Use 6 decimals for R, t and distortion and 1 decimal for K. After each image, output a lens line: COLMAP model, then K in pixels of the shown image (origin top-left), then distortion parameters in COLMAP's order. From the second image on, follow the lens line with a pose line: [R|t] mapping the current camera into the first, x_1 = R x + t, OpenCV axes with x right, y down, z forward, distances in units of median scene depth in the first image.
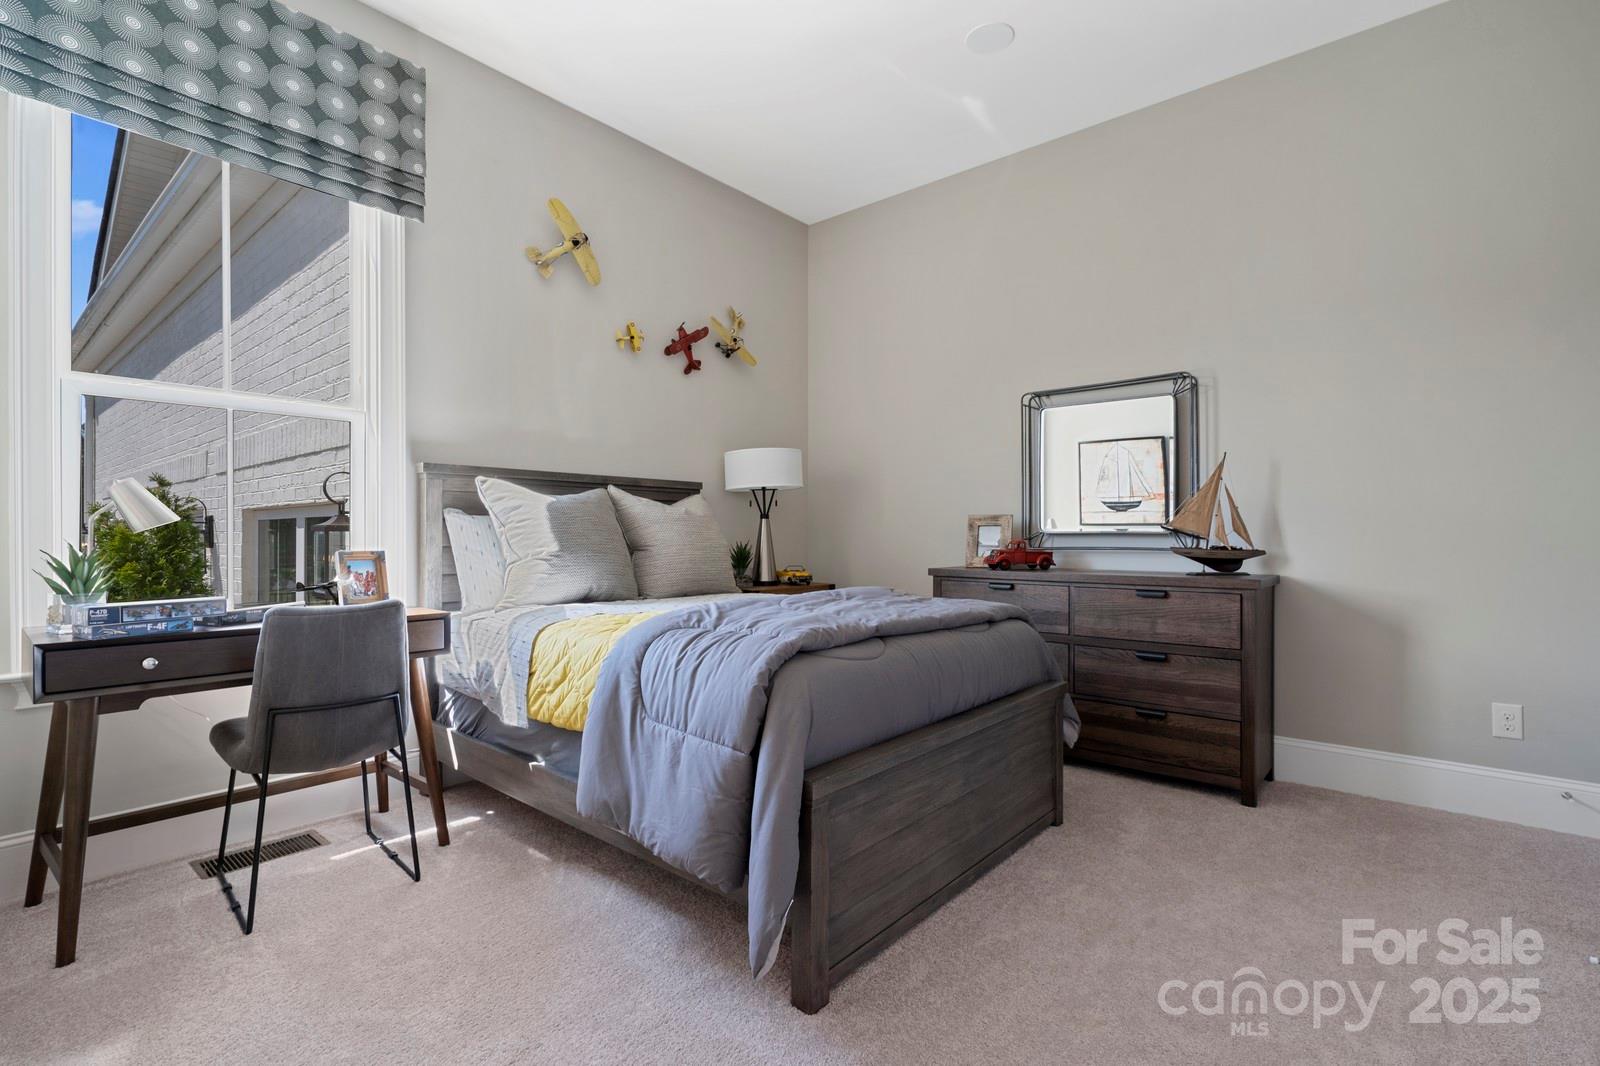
lens RADIAL K [[729.6, 0, 798.8], [0, 729.6, 525.6], [0, 0, 1]] dist [-0.001886, -0.000181]
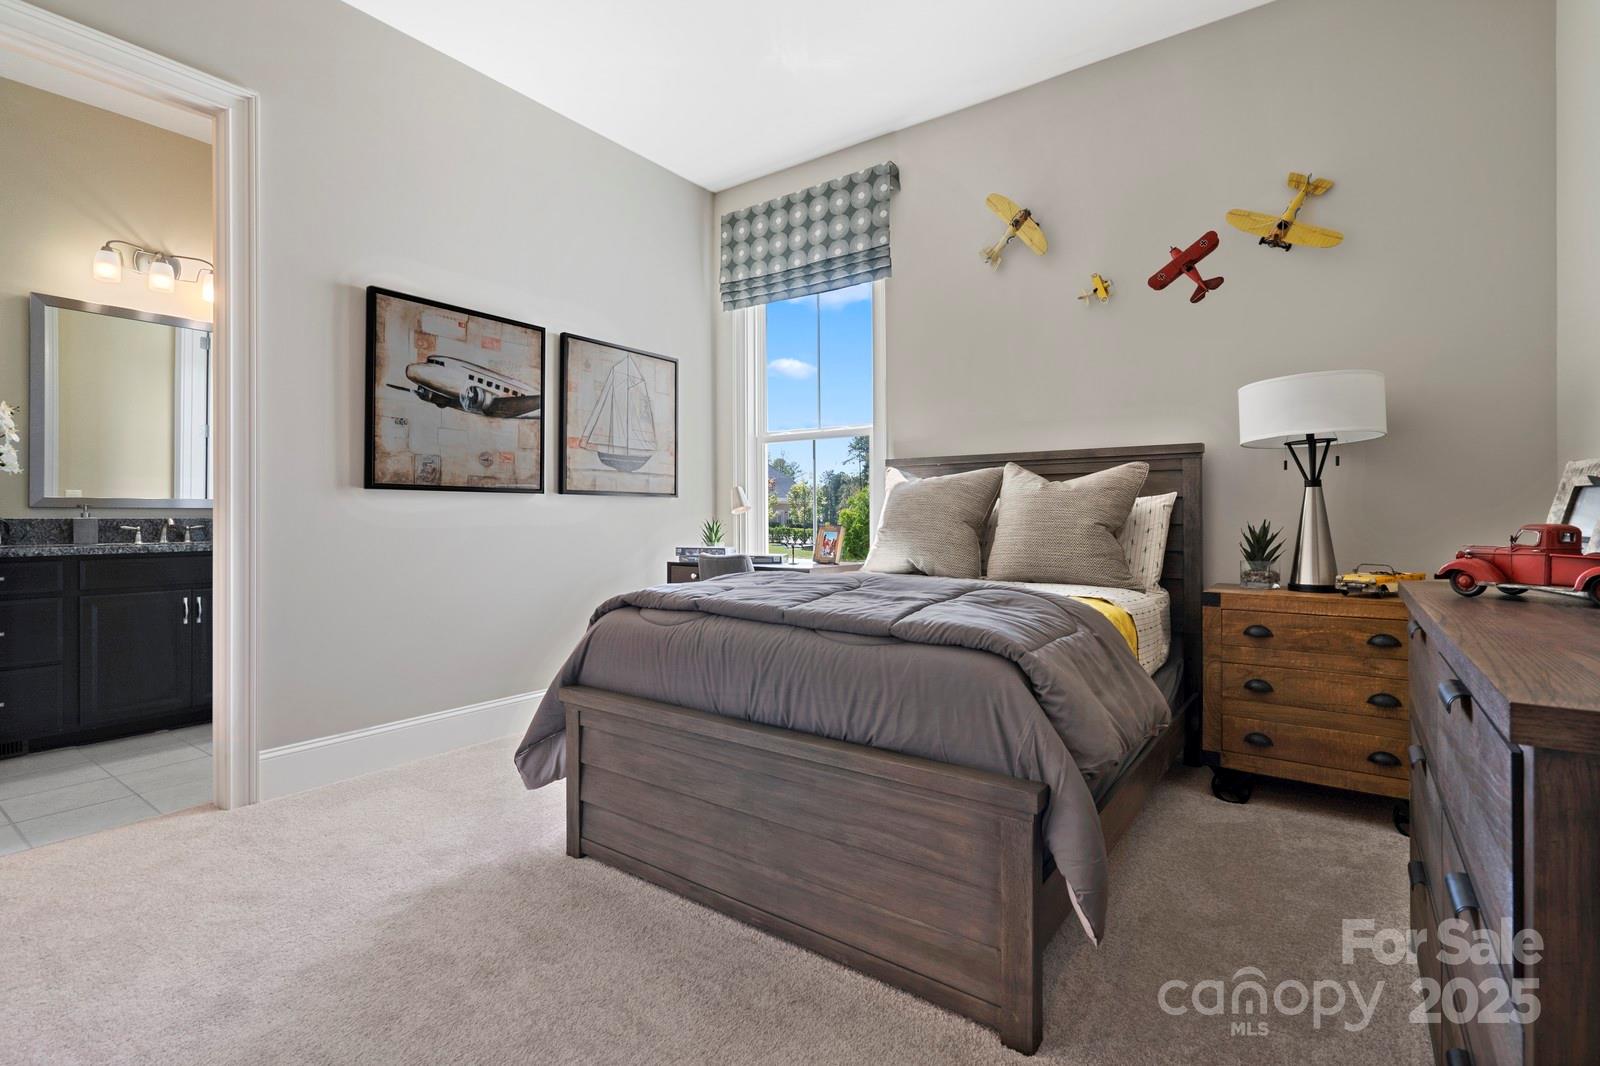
lens RADIAL K [[736.2, 0, 798.1], [0, 736.2, 515.3], [0, 0, 1]] dist [-0.001440, 0.000145]
pose [[0.078705, -0.005994, -0.996880, 0.686623], [0.012362, 0.999911, -0.005036, 0.015628], [0.996821, -0.011927, 0.078773, 0.626648]]
